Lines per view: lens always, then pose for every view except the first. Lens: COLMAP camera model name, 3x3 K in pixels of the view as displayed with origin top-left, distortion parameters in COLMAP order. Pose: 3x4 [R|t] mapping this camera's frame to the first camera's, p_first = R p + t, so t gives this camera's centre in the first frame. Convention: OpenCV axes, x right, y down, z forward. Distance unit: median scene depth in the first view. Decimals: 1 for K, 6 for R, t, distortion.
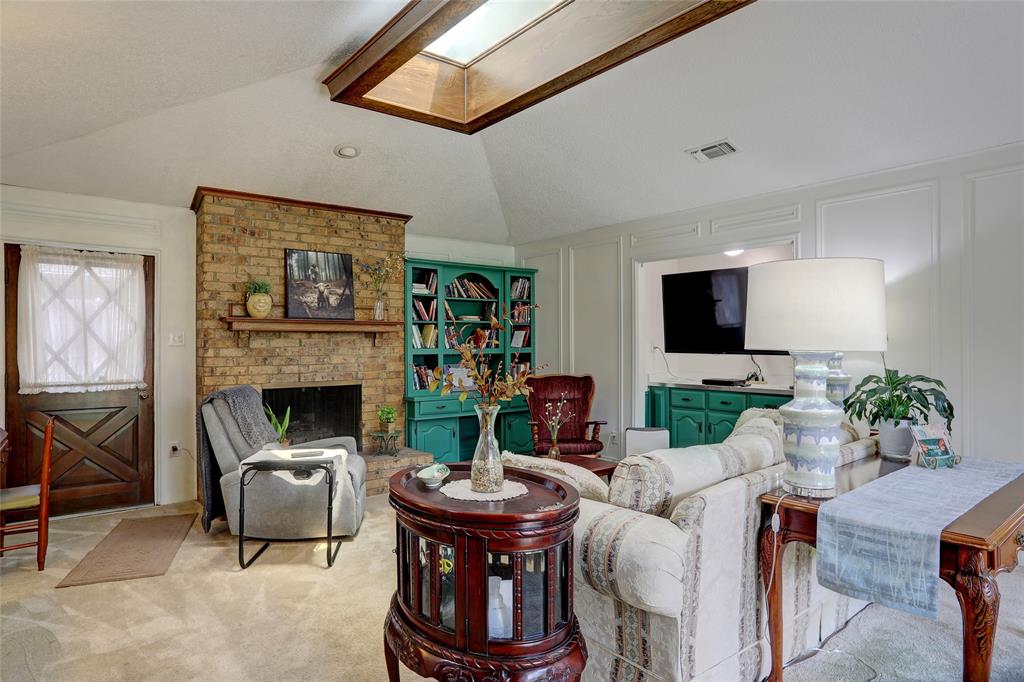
lens RADIAL K [[598.4, 0, 507.6], [0, 598.4, 343.0], [0, 0, 1]] dist [-0.074627, 0.053585]
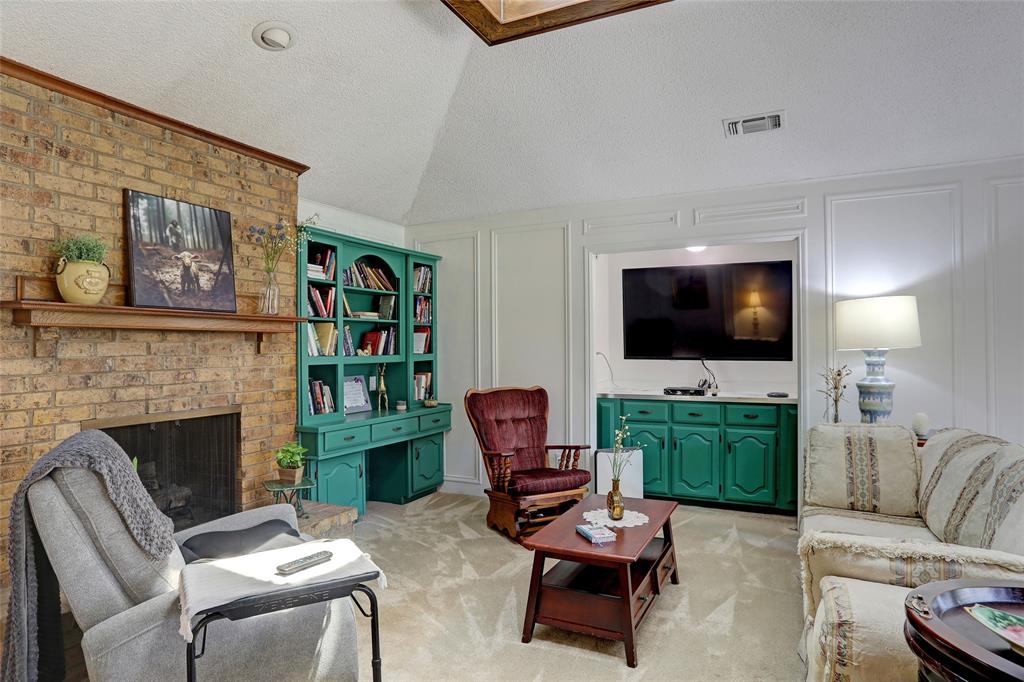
lens RADIAL K [[593.6, 0, 509.9], [0, 593.6, 342.2], [0, 0, 1]] dist [-0.072230, 0.049569]
pose [[0.903834, 0.002027, 0.427879, -0.259435], [0.001755, 0.999963, -0.008445, -0.001358], [-0.427881, 0.008384, 0.903796, 0.298465]]
